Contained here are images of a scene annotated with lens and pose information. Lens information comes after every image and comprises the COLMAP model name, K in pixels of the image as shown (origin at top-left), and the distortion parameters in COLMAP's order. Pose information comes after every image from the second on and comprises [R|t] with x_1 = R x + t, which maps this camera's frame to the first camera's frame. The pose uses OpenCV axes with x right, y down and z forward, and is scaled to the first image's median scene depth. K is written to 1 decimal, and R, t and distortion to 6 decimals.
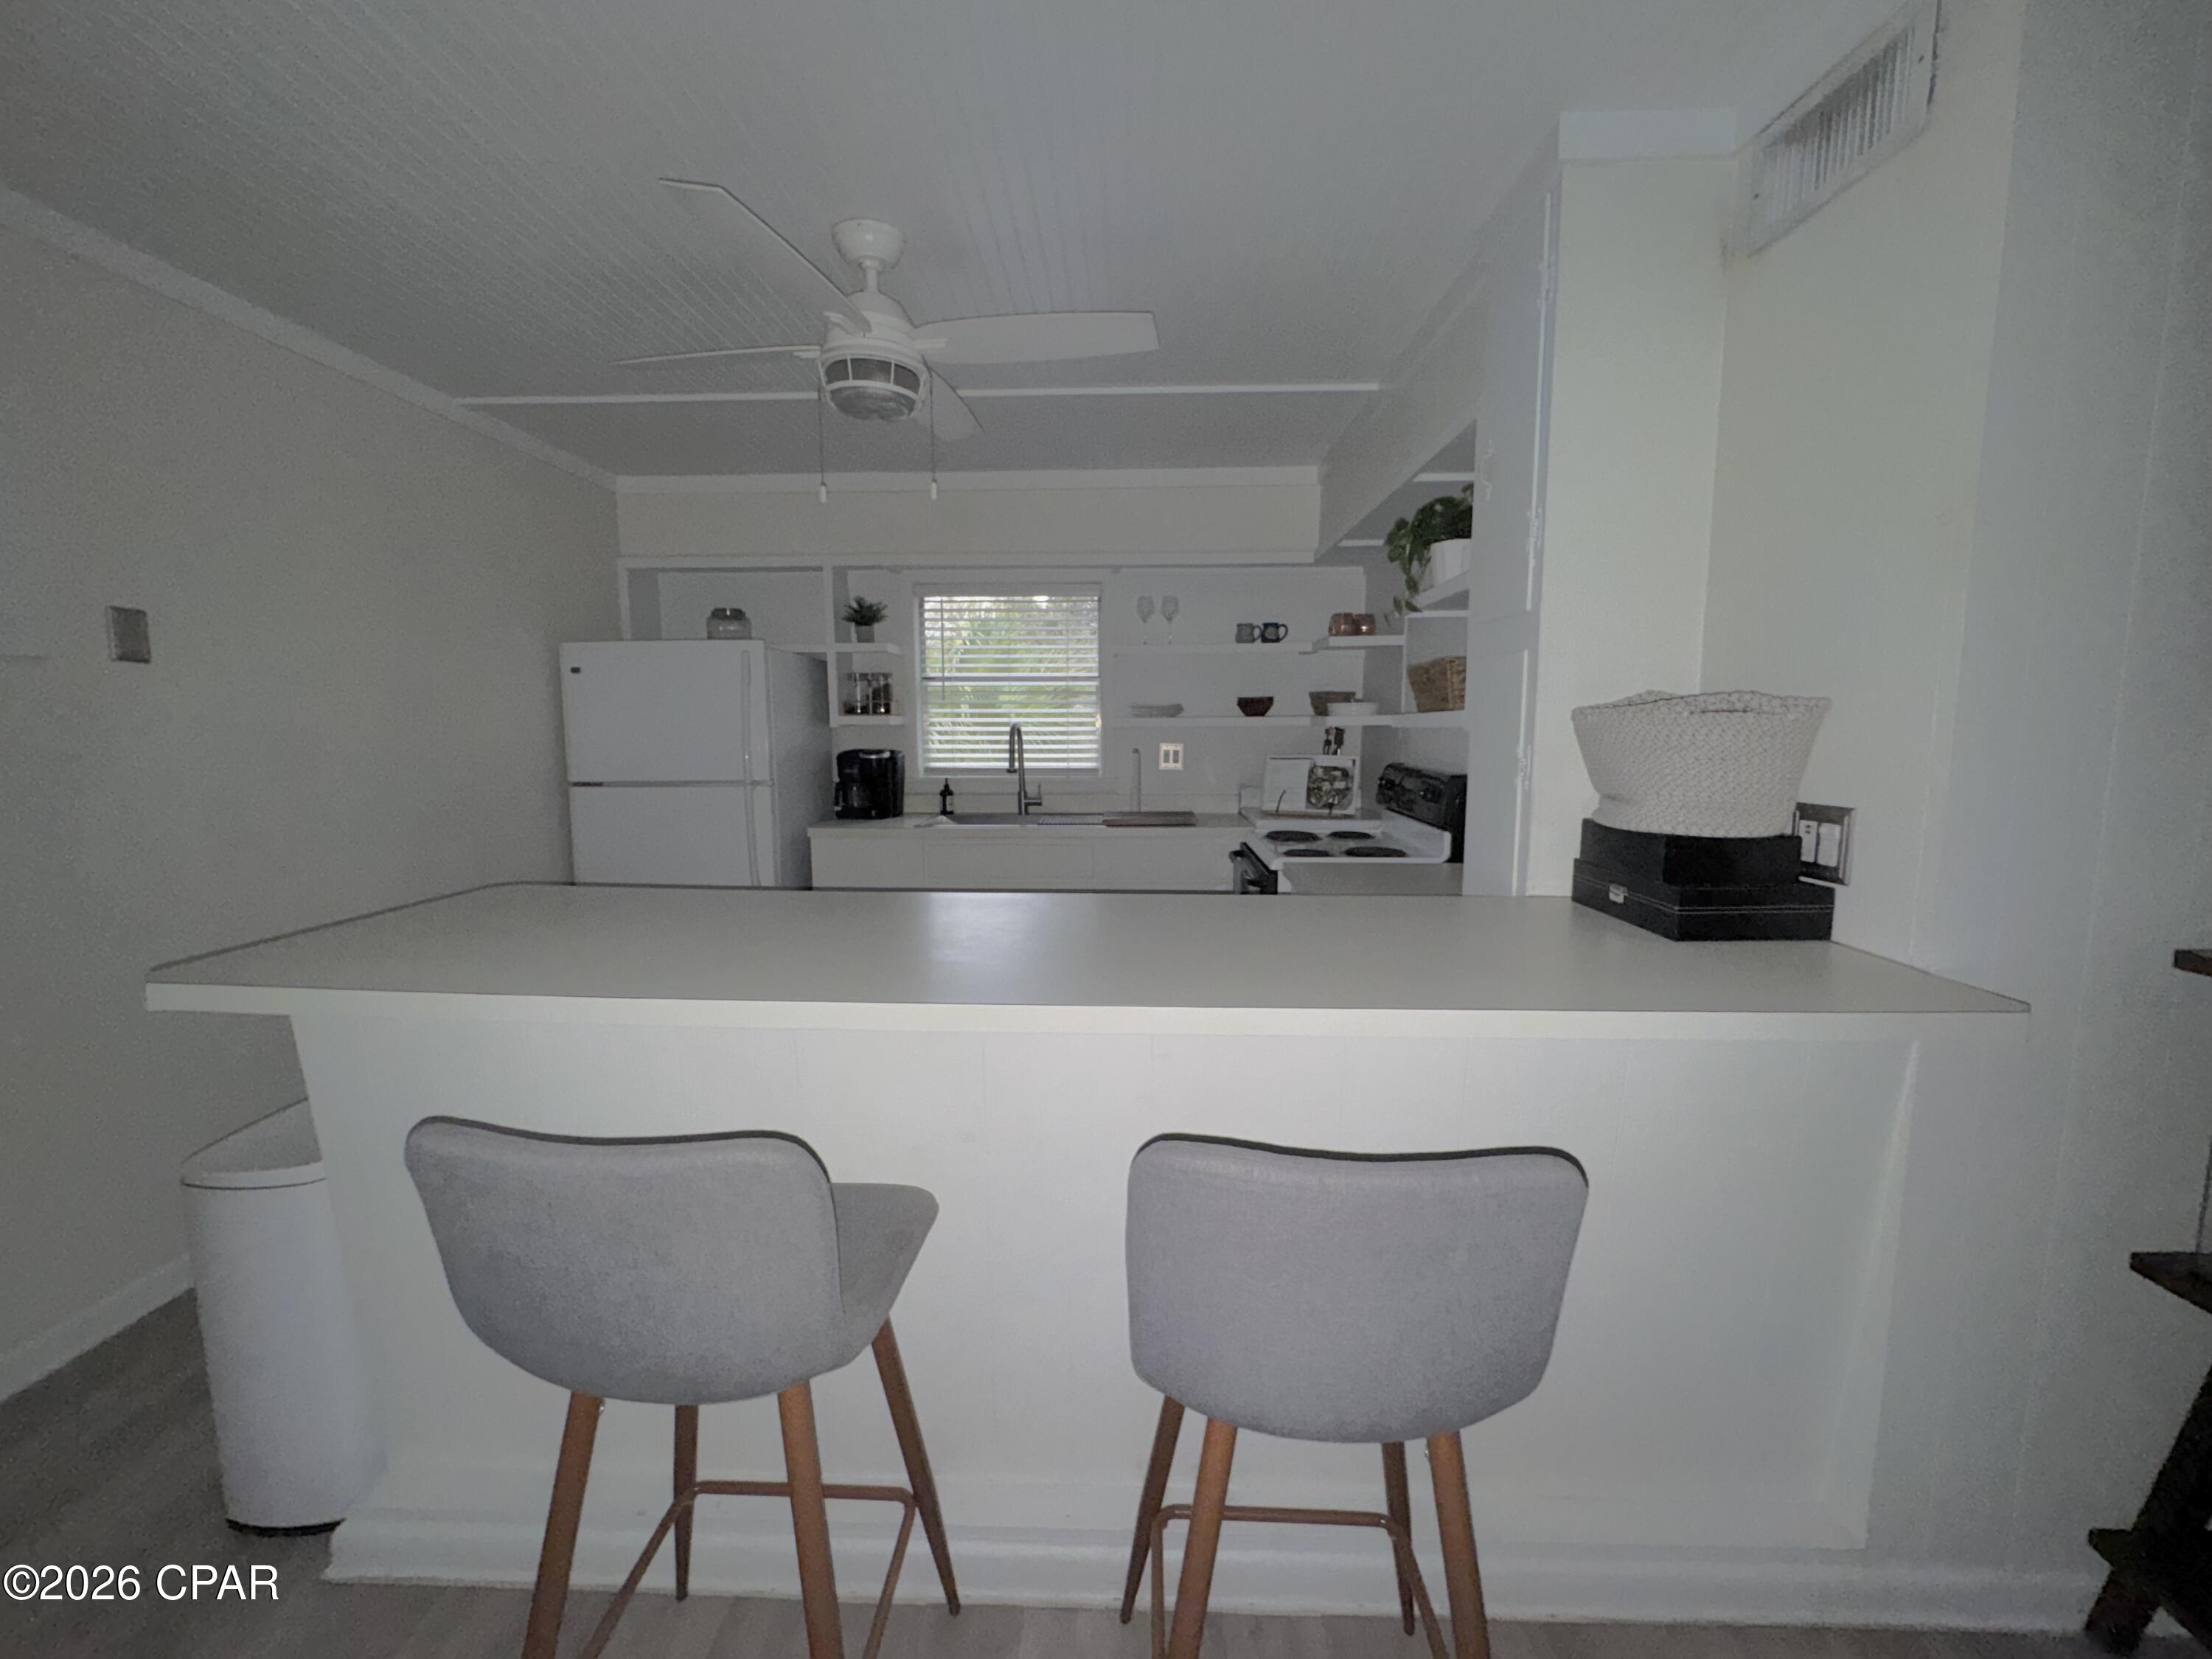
lens RADIAL K [[883.7, 0, 1101.9], [0, 883.7, 830.7], [0, 0, 1]] dist [-0.003394, 0.000196]
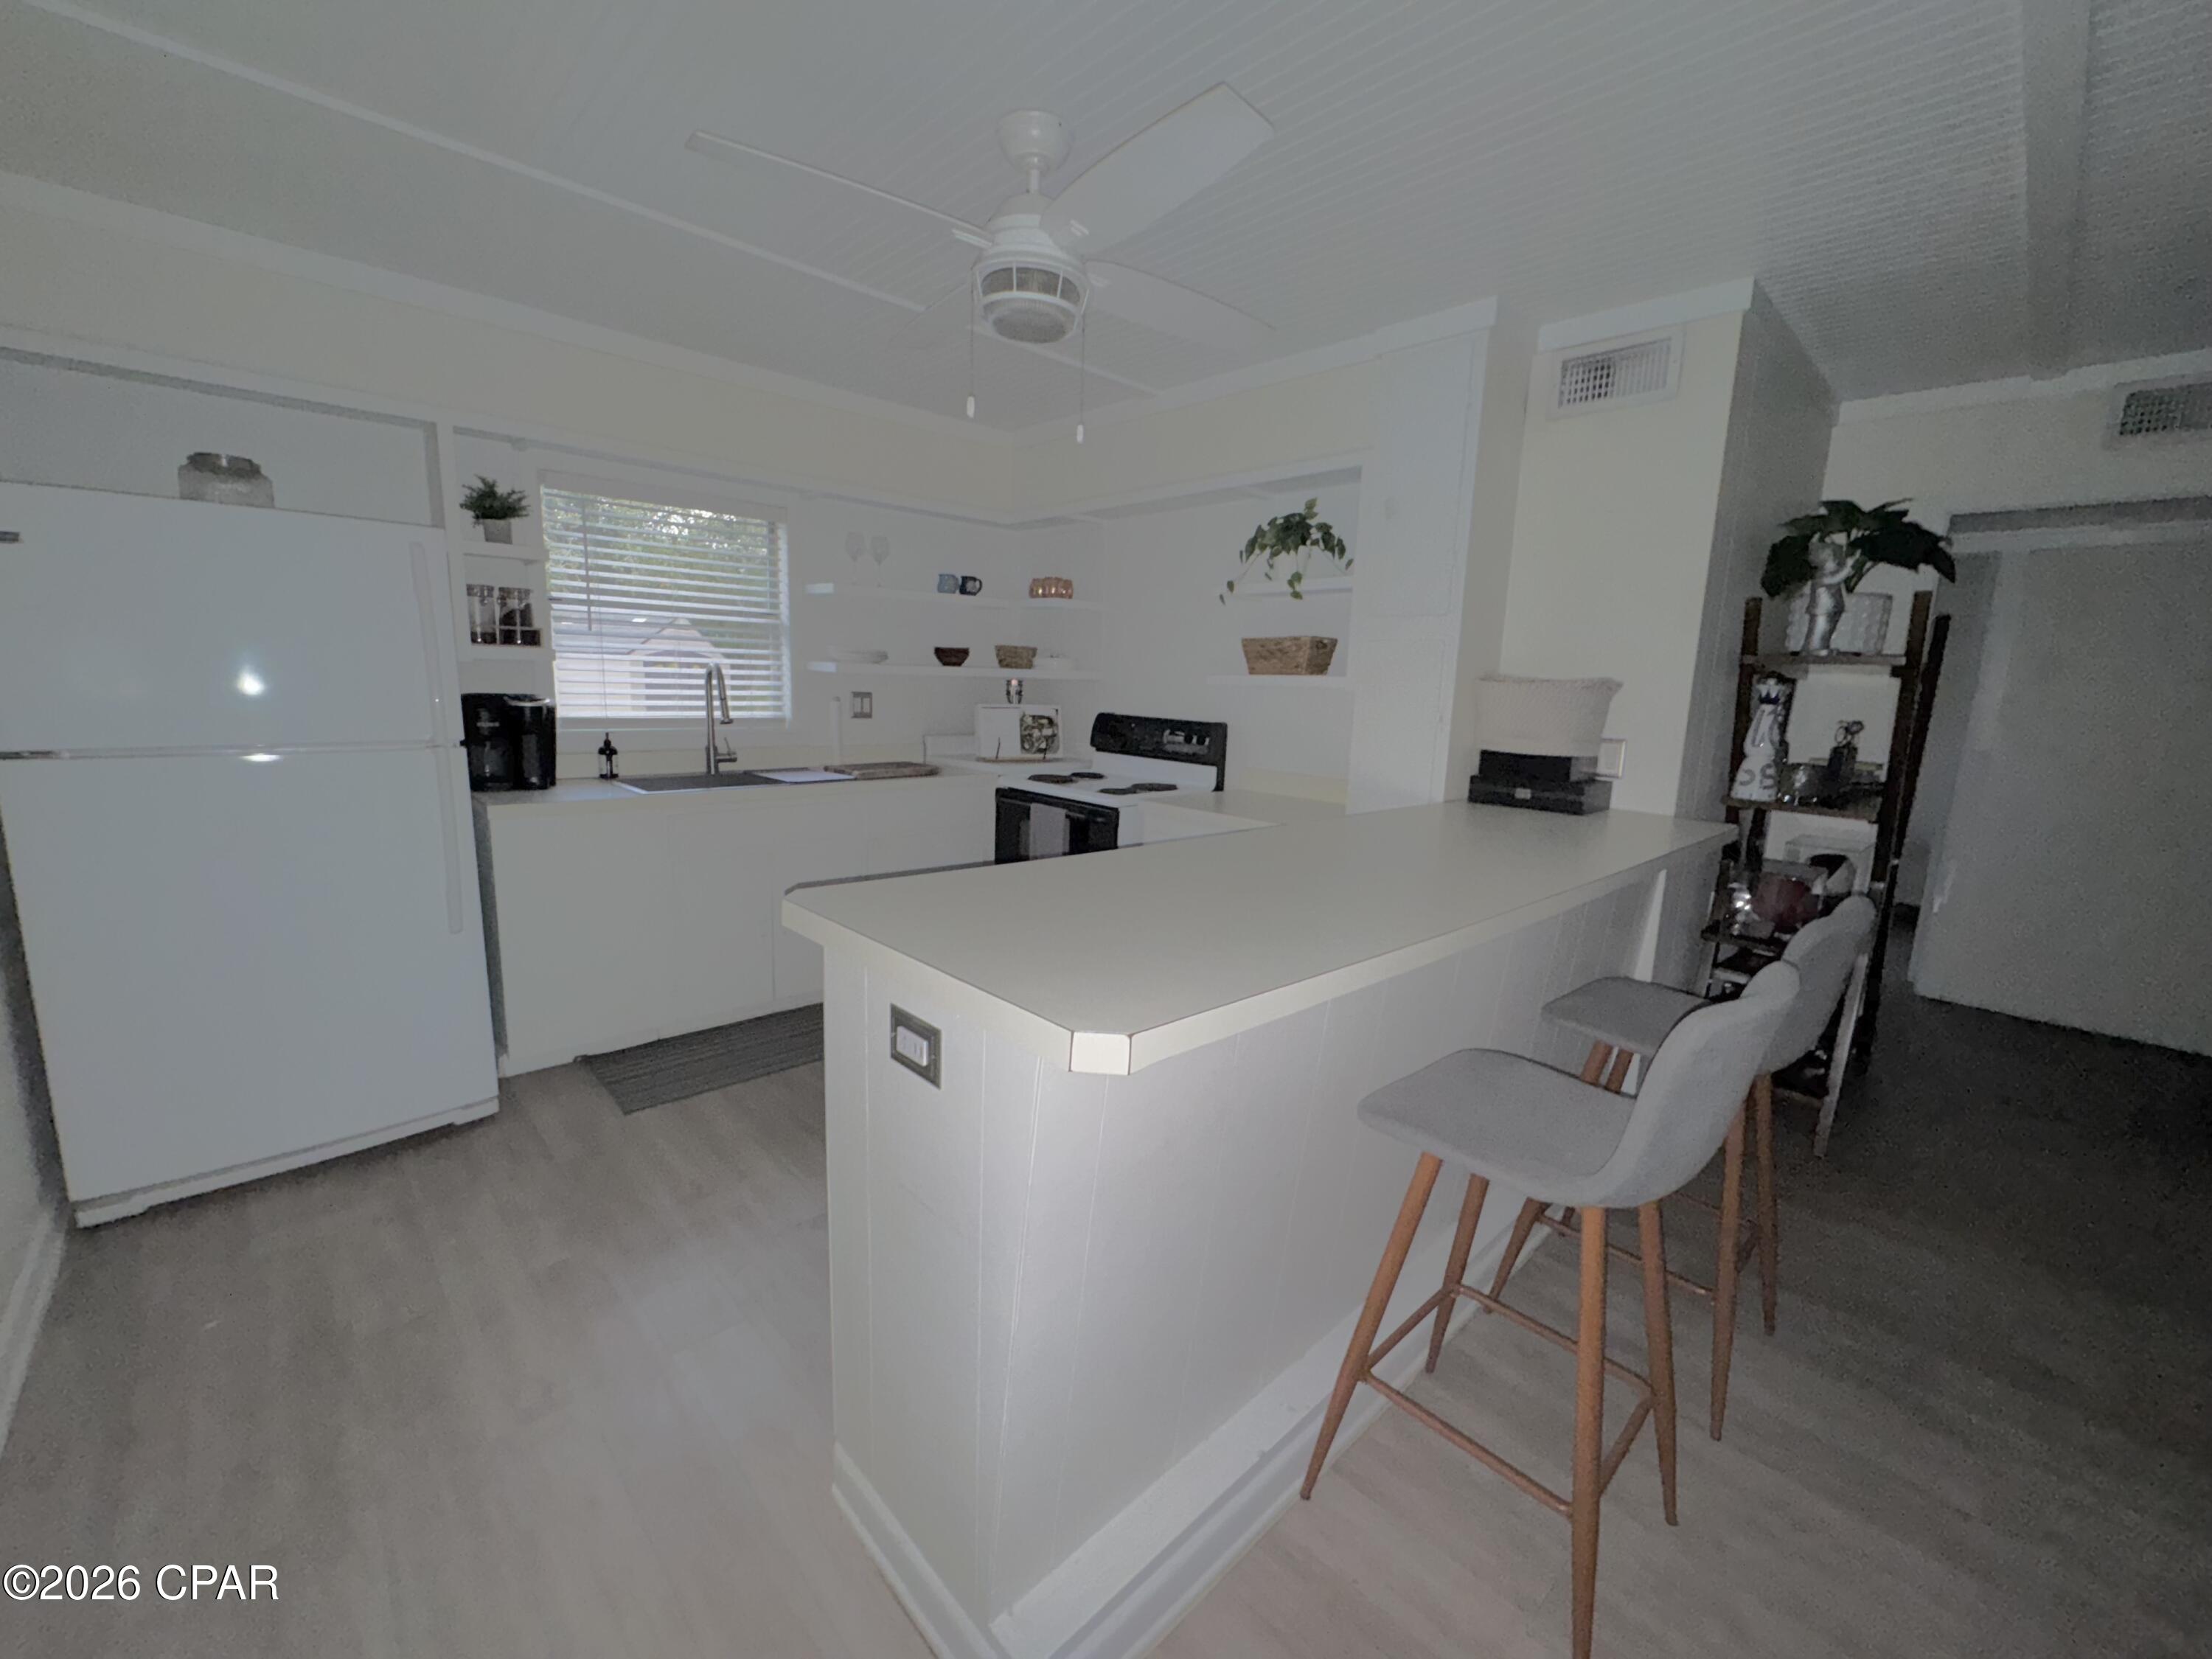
lens RADIAL K [[883.7, 0, 1103.2], [0, 883.7, 828.8], [0, 0, 1]] dist [-0.003394, 0.000196]
pose [[0.705986, -0.094364, 0.701911, -0.452989], [0.052335, 0.995325, 0.081171, -0.015699], [-0.706290, -0.020571, 0.707624, 0.146785]]
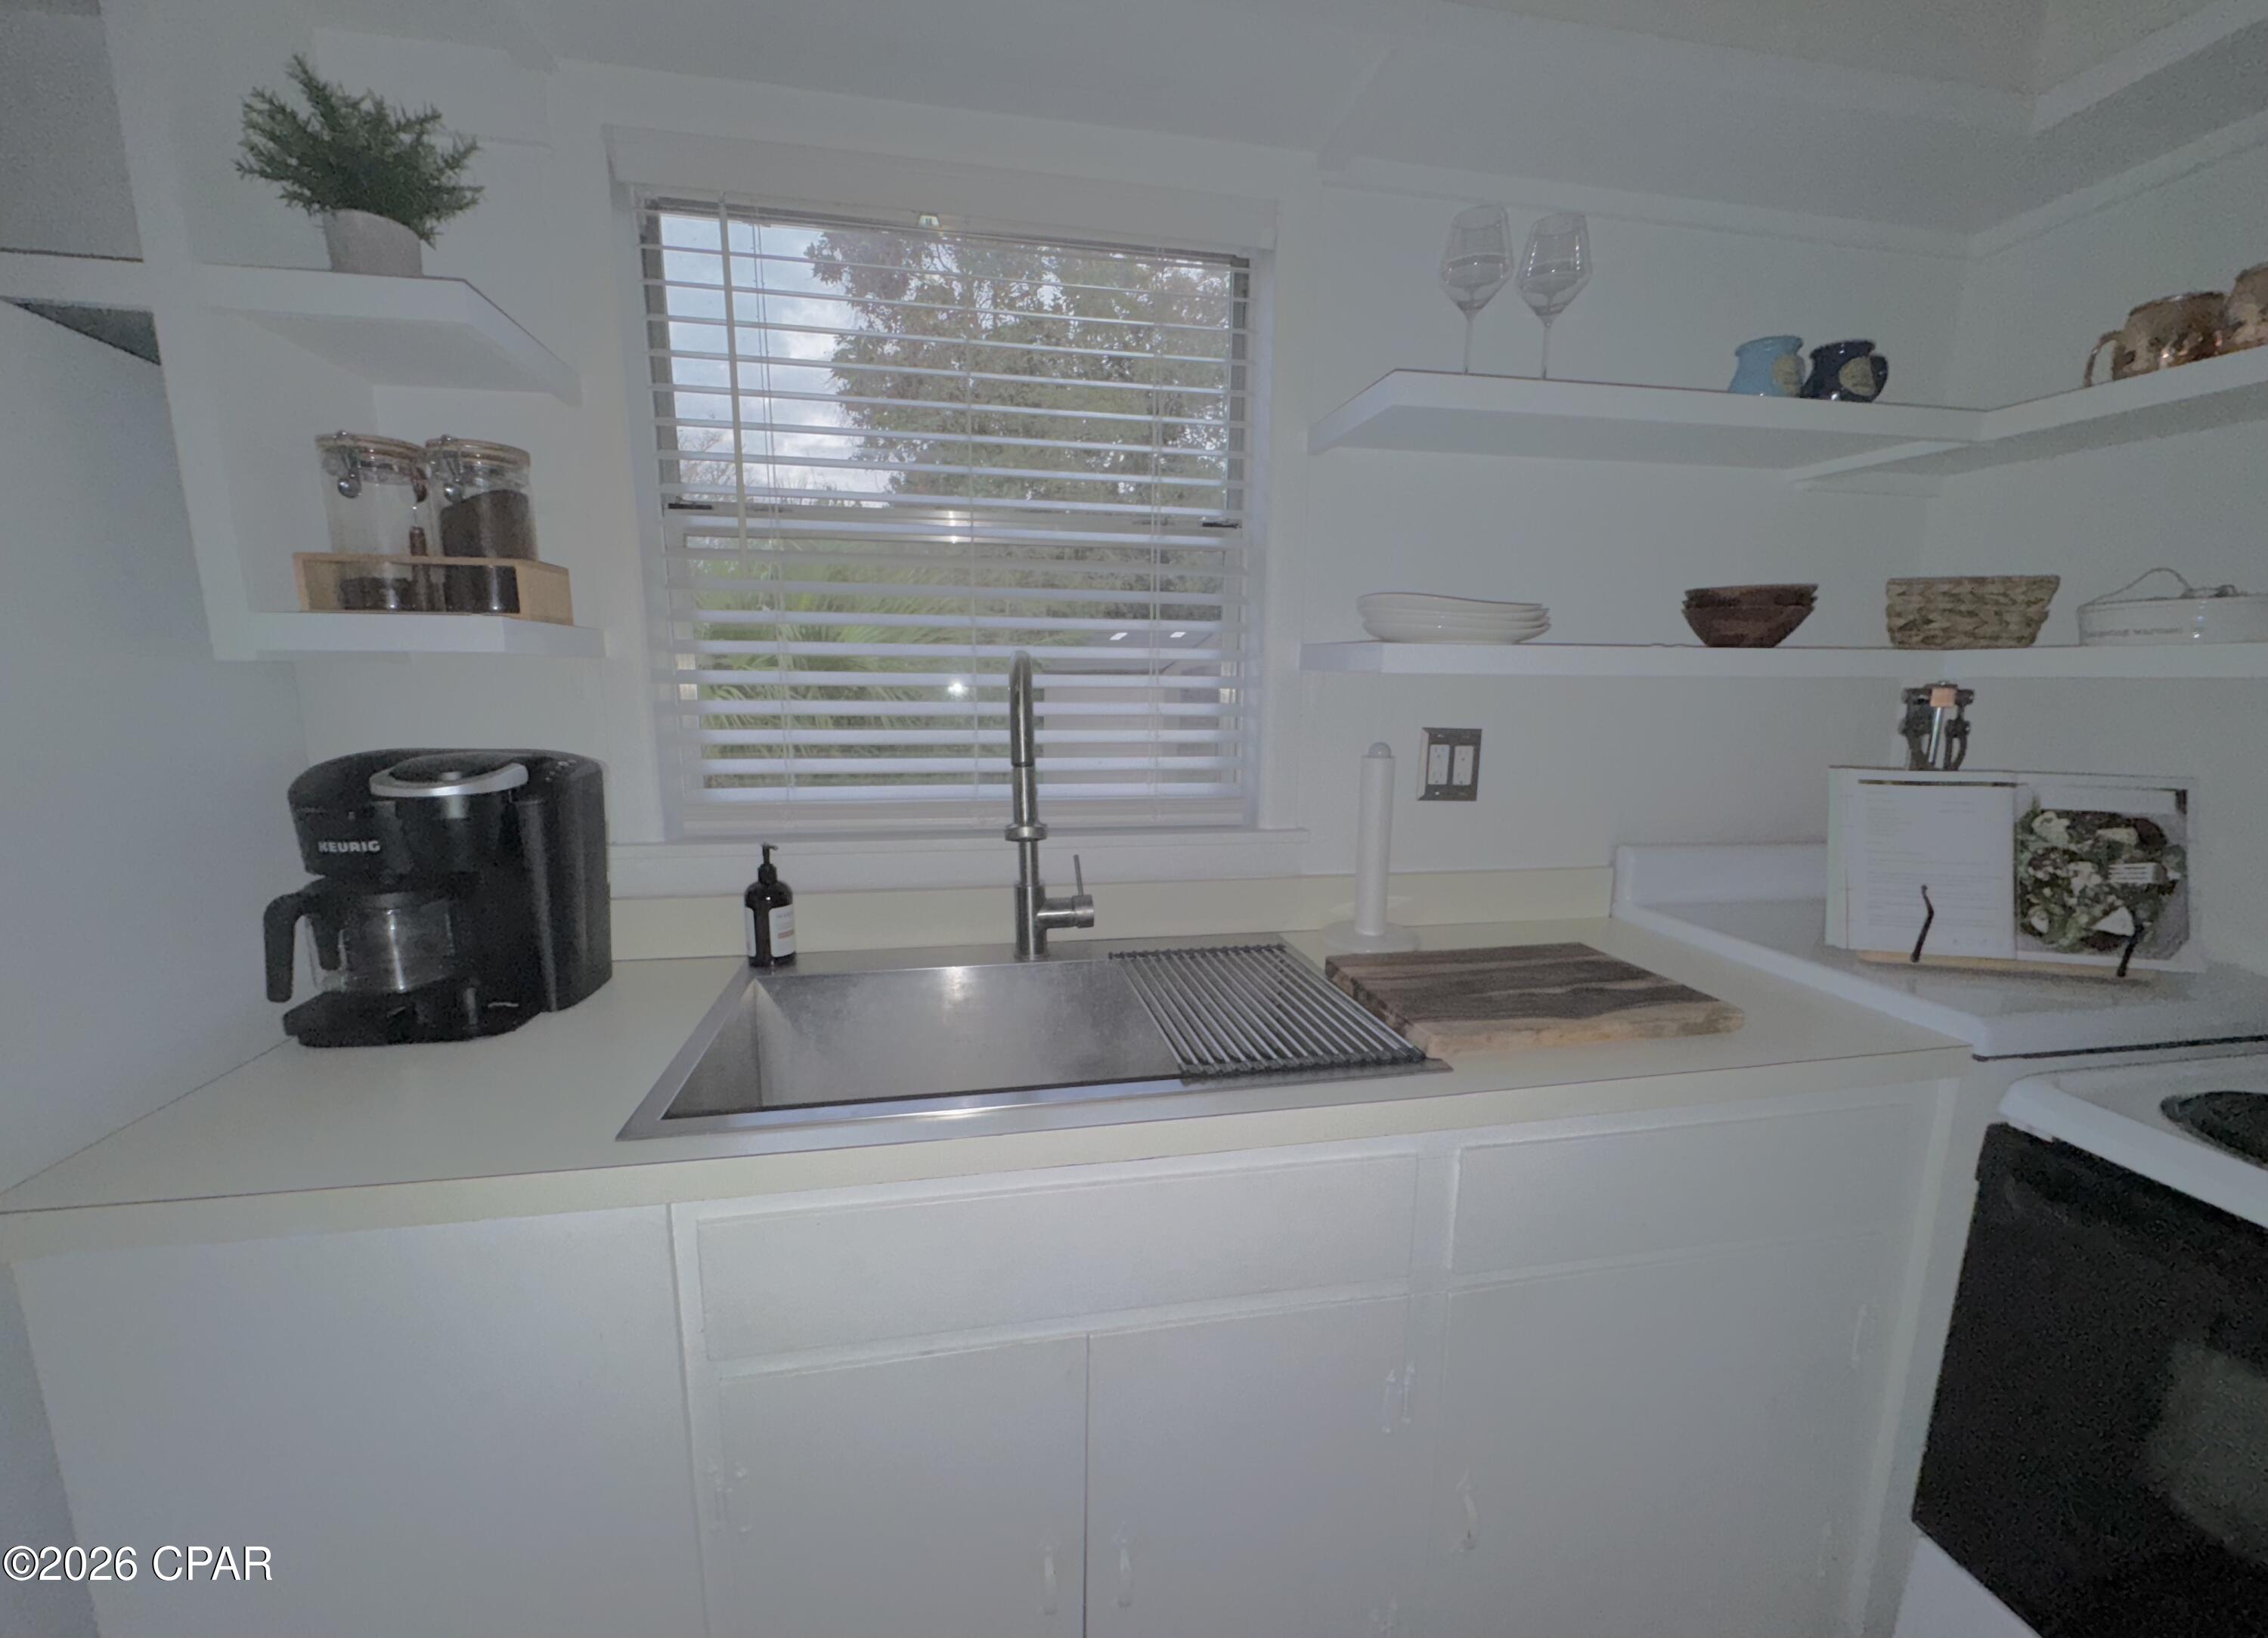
lens RADIAL K [[934.0, 0, 1127.5], [0, 934.0, 851.1], [0, 0, 1]] dist [-0.001628, -0.000206]
pose [[0.975721, -0.028231, 0.217191, -0.135433], [0.014914, 0.997920, 0.062712, -0.080592], [-0.218510, -0.057950, 0.974113, 0.720187]]
